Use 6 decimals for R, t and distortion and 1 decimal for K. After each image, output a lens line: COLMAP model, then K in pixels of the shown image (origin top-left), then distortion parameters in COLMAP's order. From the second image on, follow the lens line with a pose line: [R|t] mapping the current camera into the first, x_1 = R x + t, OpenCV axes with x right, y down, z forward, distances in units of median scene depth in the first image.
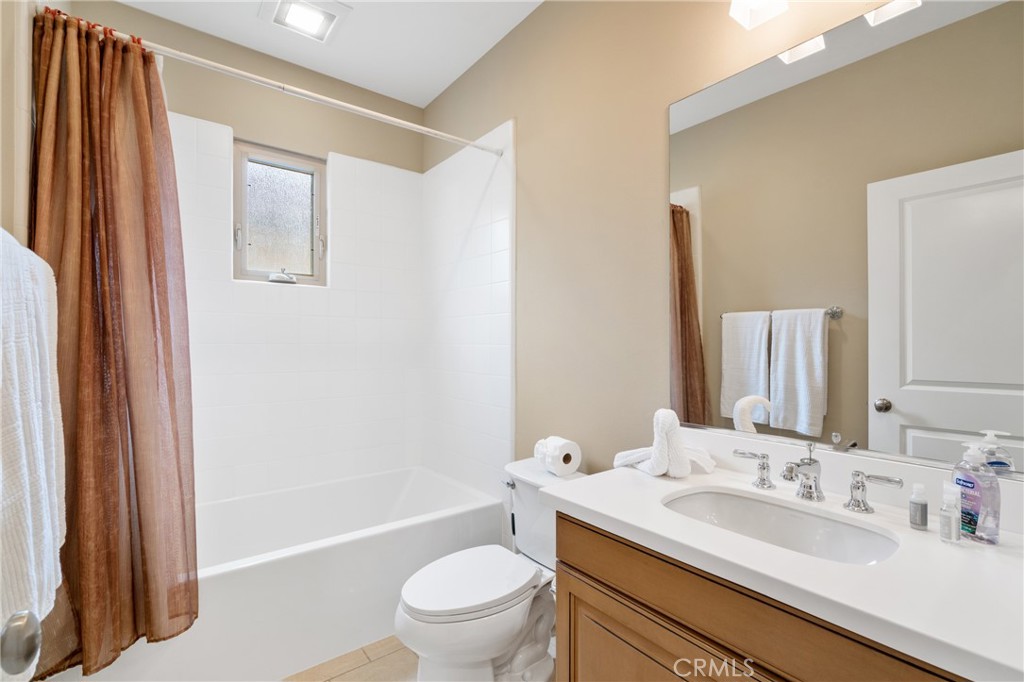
lens RADIAL K [[463.8, 0, 515.1], [0, 463.8, 340.6], [0, 0, 1]] dist [-0.002412, 0.000828]
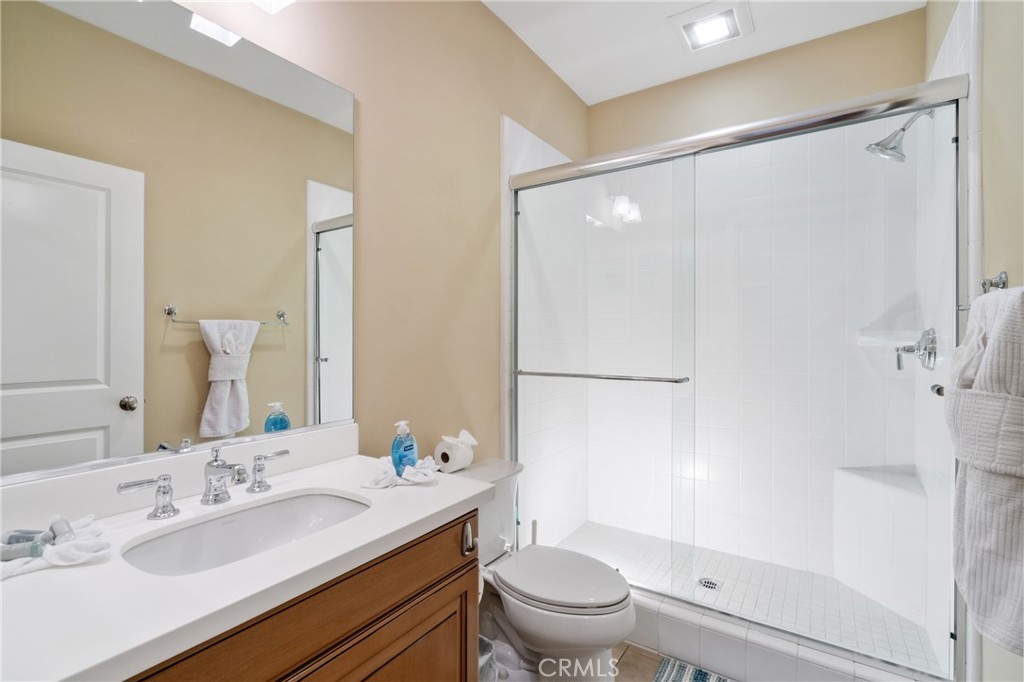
lens RADIAL K [[479.2, 0, 517.1], [0, 479.2, 339.0], [0, 0, 1]] dist [0.001120, 0.000233]
pose [[-0.325333, -0.004623, 0.945588, -0.430140], [-0.005747, 0.999979, 0.002912, -0.003670], [-0.945582, -0.004487, -0.325352, 0.620733]]
